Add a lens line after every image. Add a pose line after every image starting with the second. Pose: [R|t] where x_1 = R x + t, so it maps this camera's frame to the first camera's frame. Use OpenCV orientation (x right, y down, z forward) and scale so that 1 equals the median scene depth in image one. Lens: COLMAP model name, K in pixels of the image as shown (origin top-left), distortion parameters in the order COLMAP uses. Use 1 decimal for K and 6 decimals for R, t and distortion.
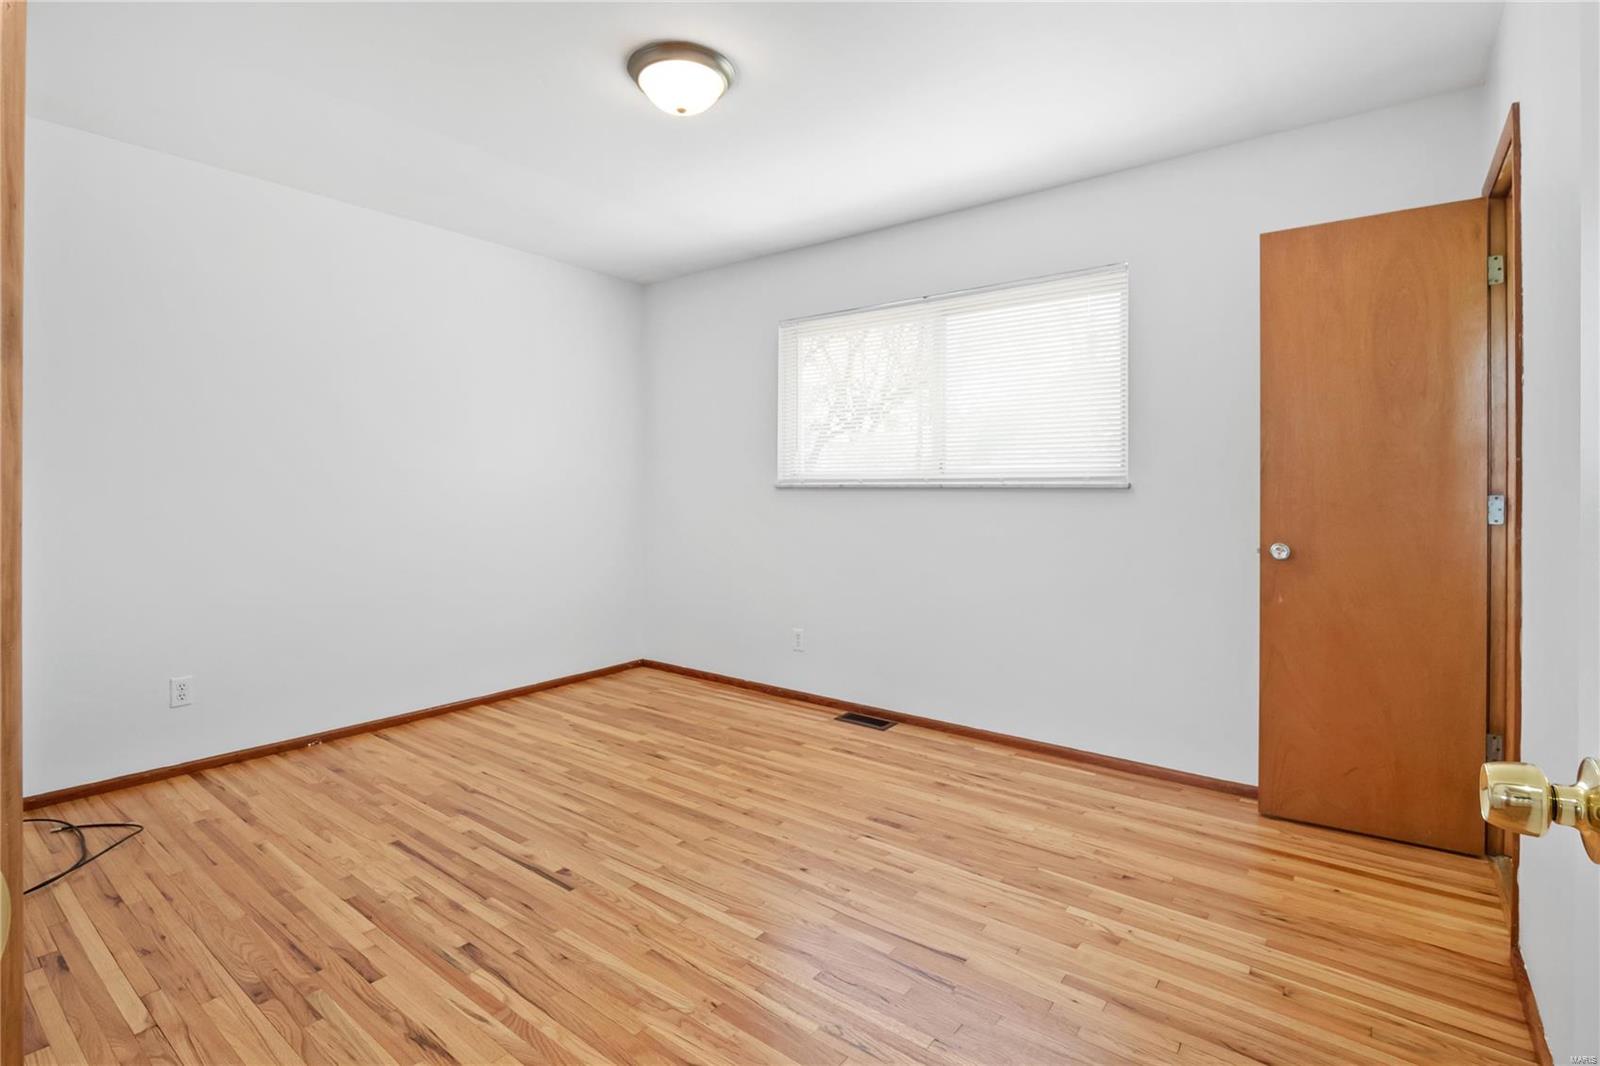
lens RADIAL K [[763.8, 0, 799.7], [0, 763.8, 499.0], [0, 0, 1]] dist [-0.000373, 0.000038]
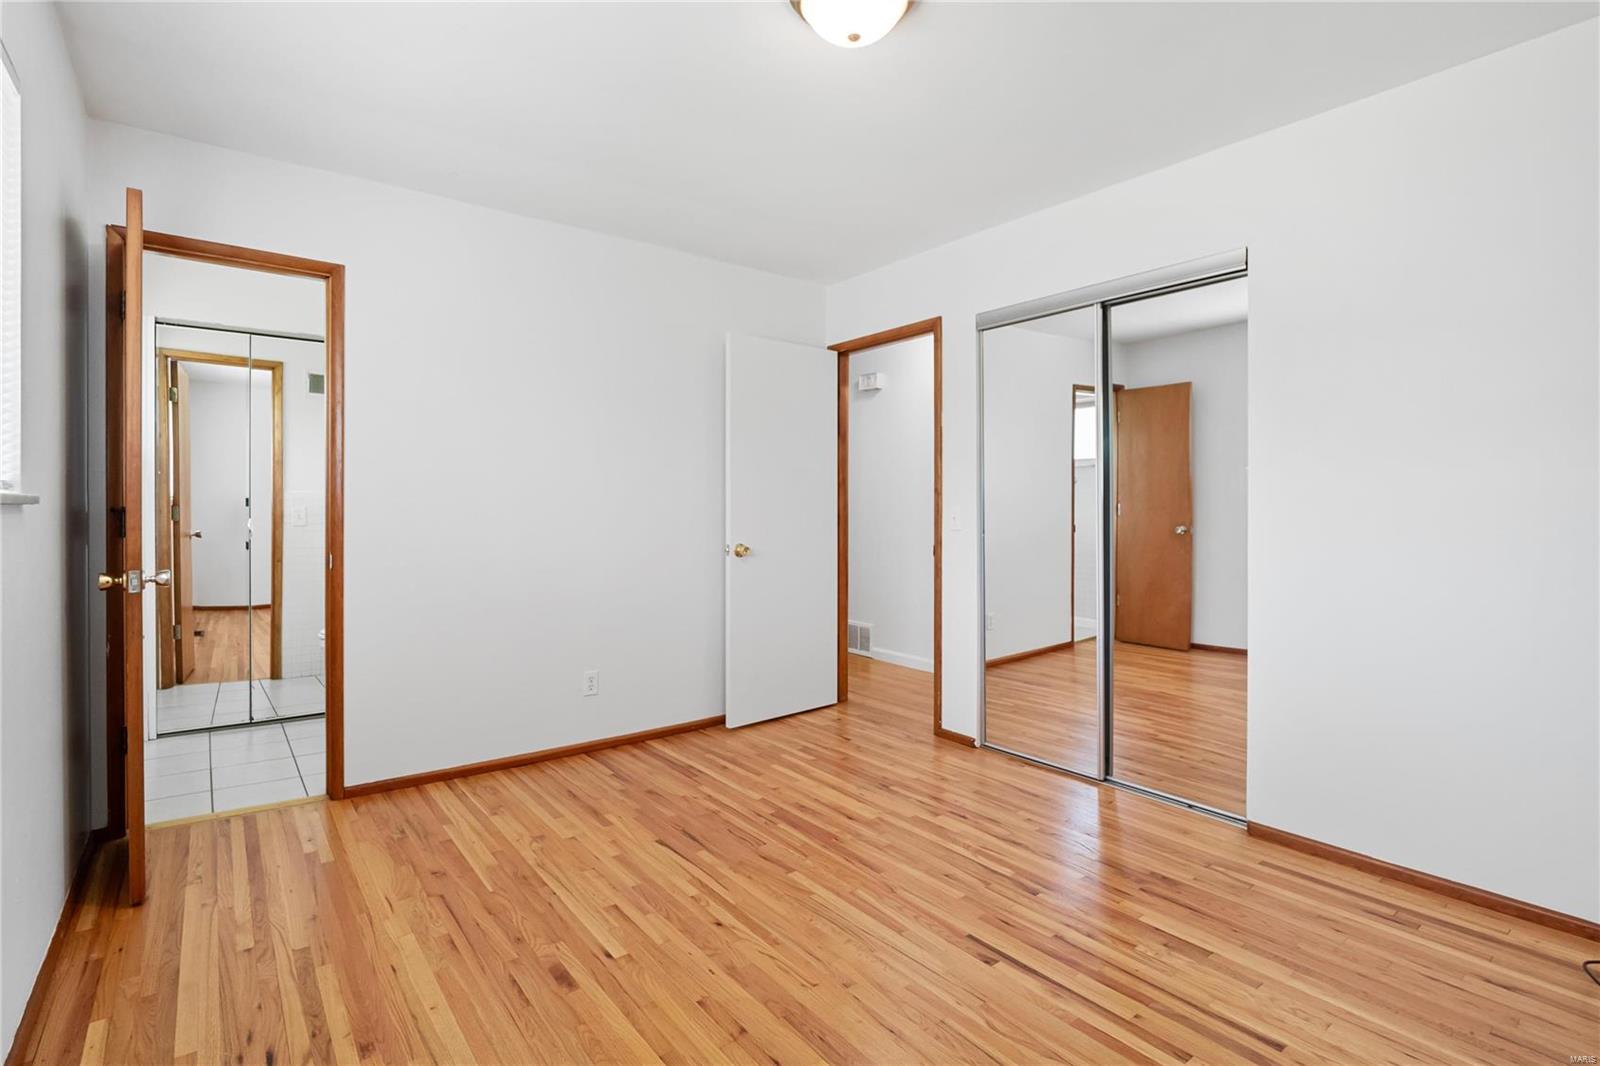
lens RADIAL K [[763.8, 0, 799.7], [0, 763.8, 499.0], [0, 0, 1]] dist [-0.000373, 0.000038]
pose [[-0.966898, -0.003335, 0.255141, -0.347845], [-0.001562, 0.999973, 0.007153, -0.029037], [-0.255158, 0.006517, -0.966877, 2.022979]]
